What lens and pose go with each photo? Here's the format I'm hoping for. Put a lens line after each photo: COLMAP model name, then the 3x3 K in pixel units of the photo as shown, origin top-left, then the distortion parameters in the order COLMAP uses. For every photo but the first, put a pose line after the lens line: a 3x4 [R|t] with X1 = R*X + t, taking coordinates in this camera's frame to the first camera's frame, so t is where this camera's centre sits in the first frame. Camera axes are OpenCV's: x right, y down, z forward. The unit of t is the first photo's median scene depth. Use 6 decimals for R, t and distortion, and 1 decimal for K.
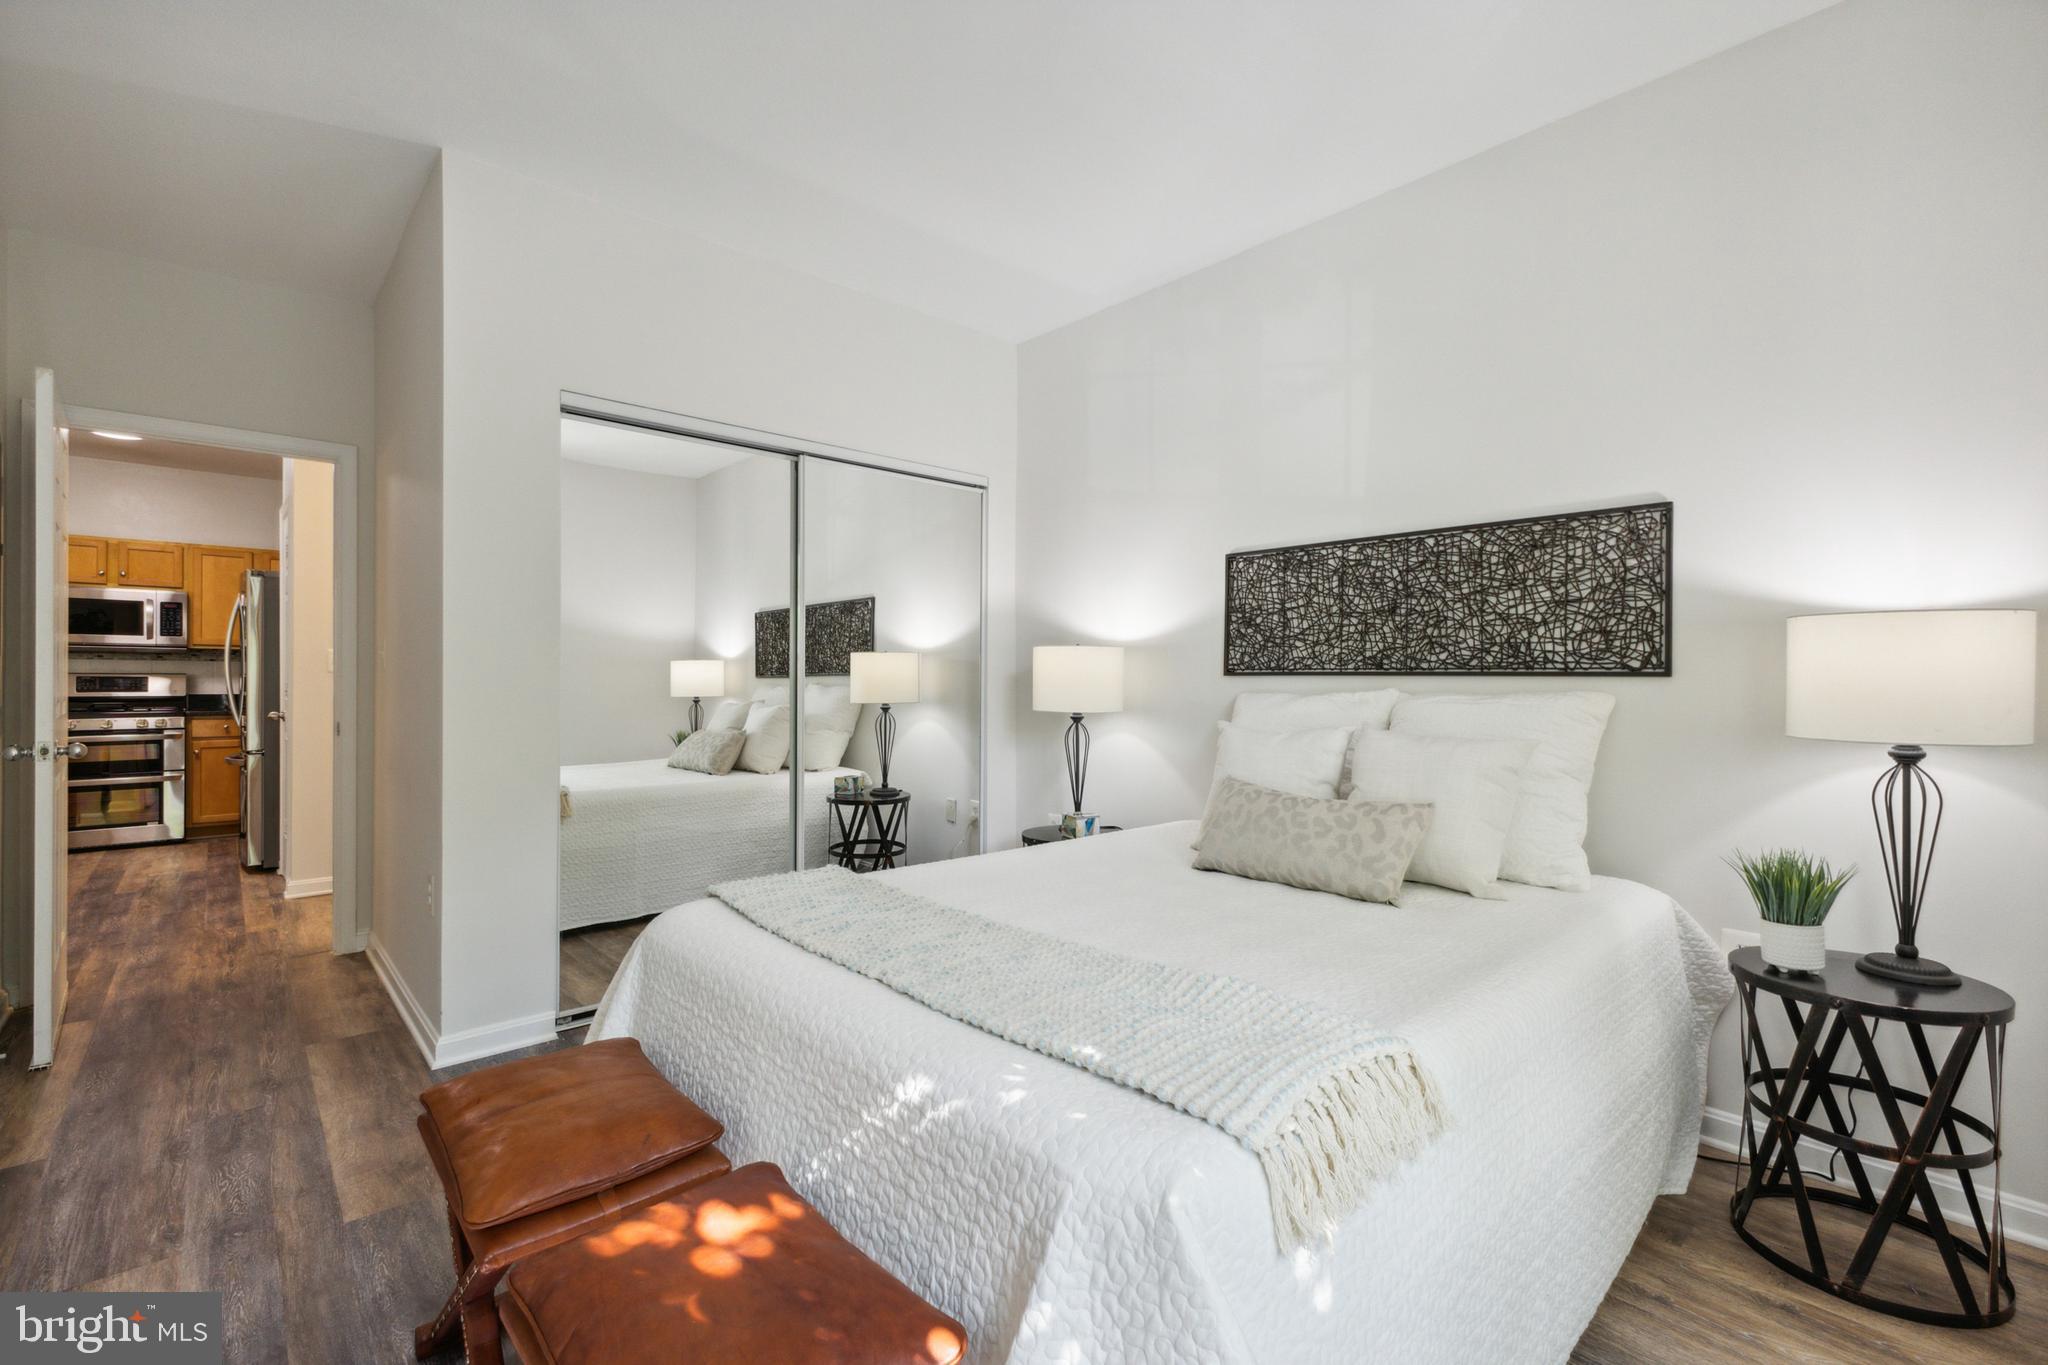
lens RADIAL K [[901.6, 0, 1026.8], [0, 901.6, 693.7], [0, 0, 1]] dist [0.010775, -0.001287]
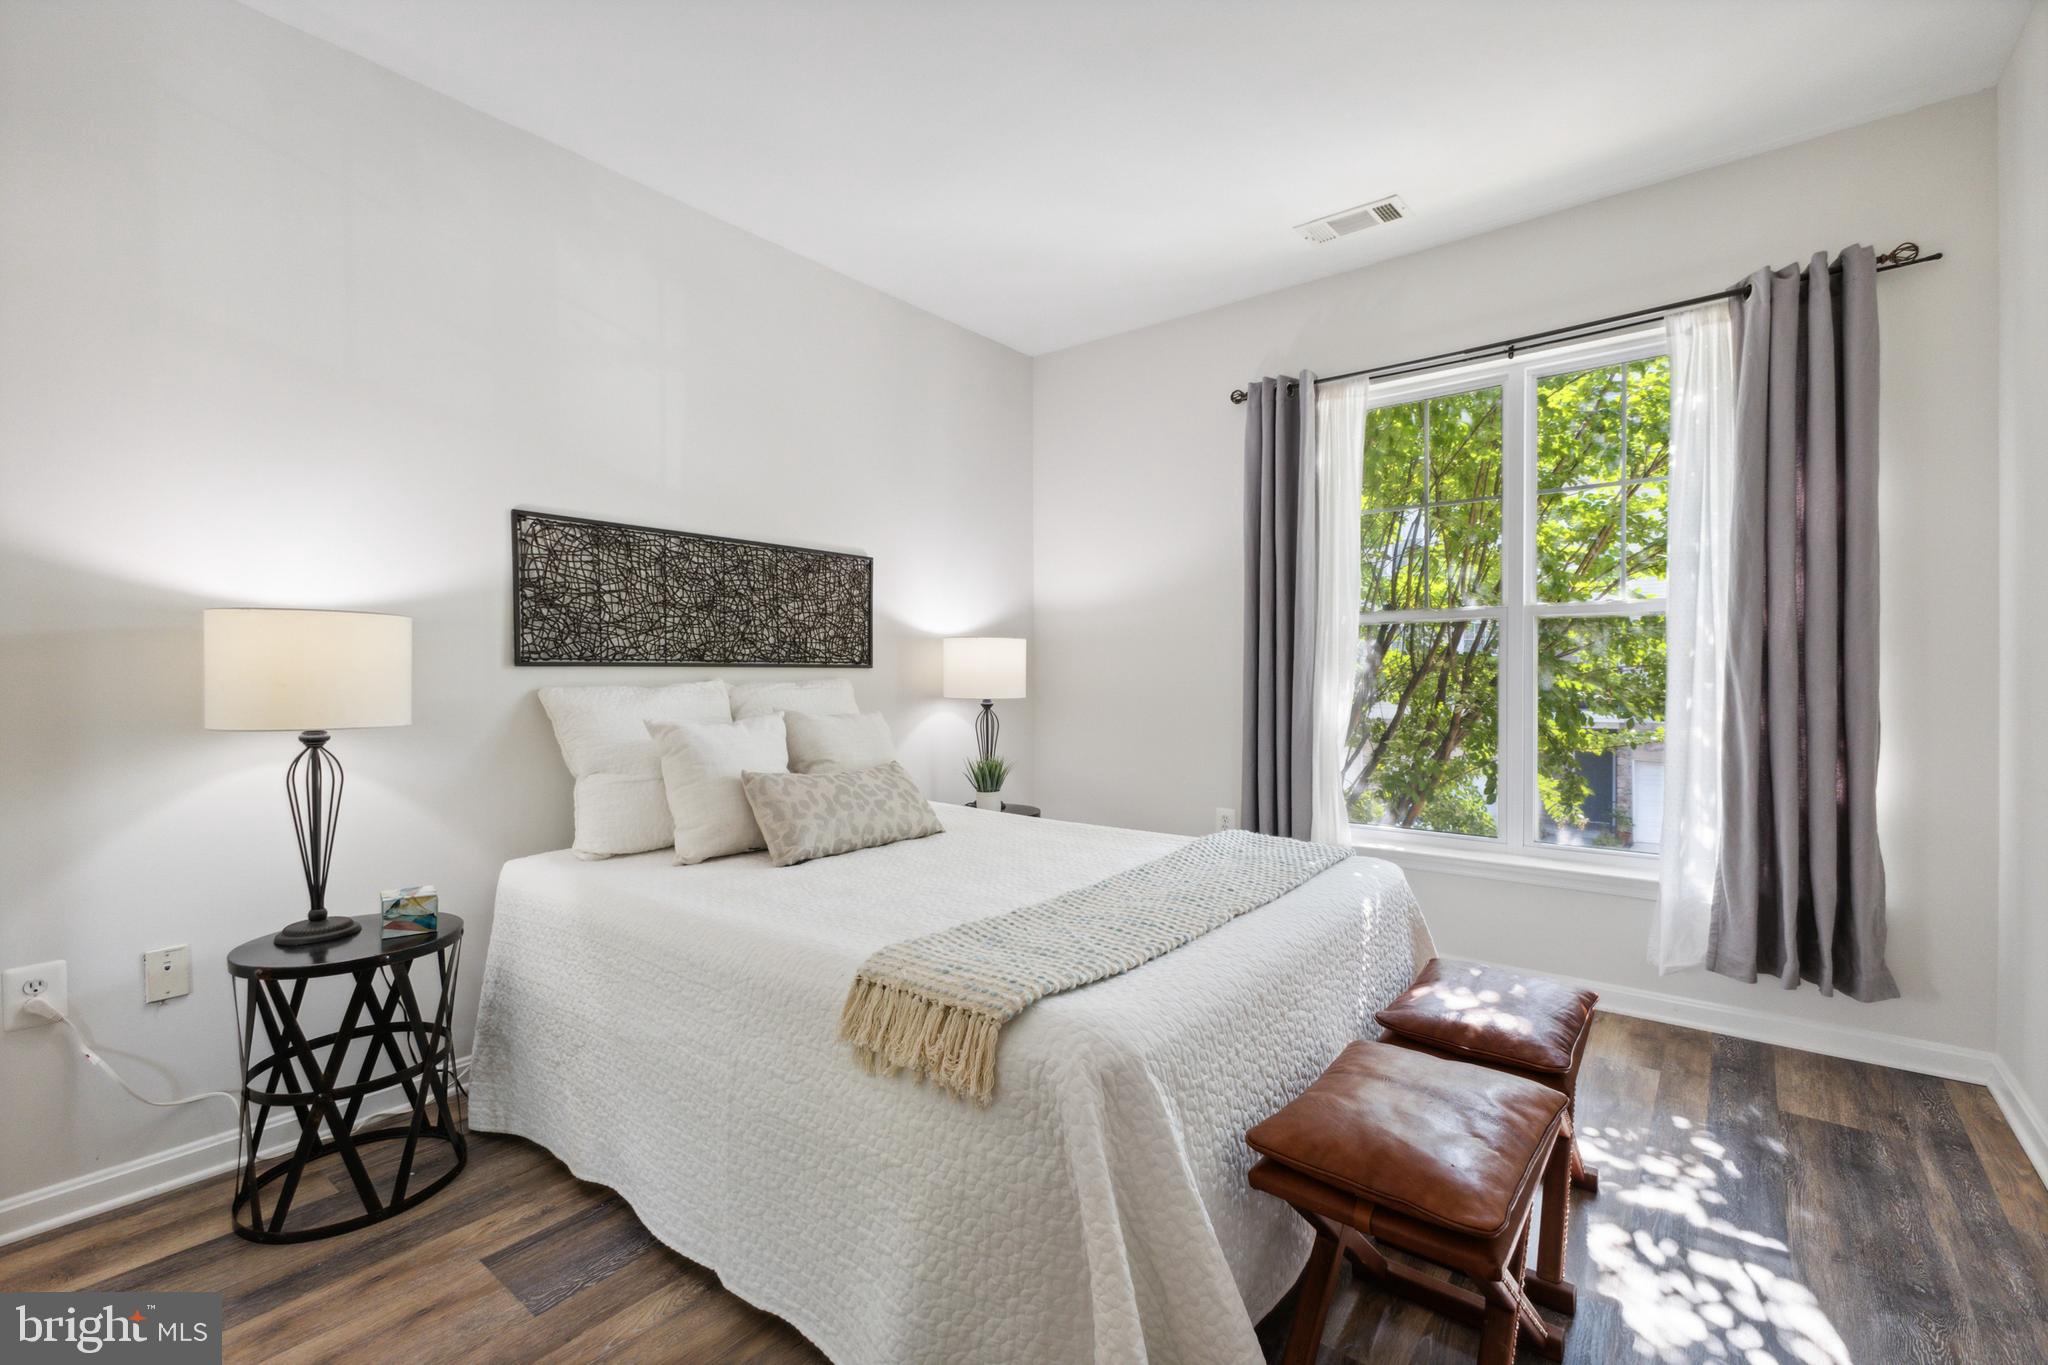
lens RADIAL K [[901.6, 0, 1025.8], [0, 901.6, 663.3], [0, 0, 1]] dist [0.010775, -0.001287]
pose [[-0.177056, 0.006562, 0.984179, -0.692651], [0.019673, 0.999802, -0.003127, -0.012663], [-0.984004, 0.018808, -0.177149, 0.787886]]
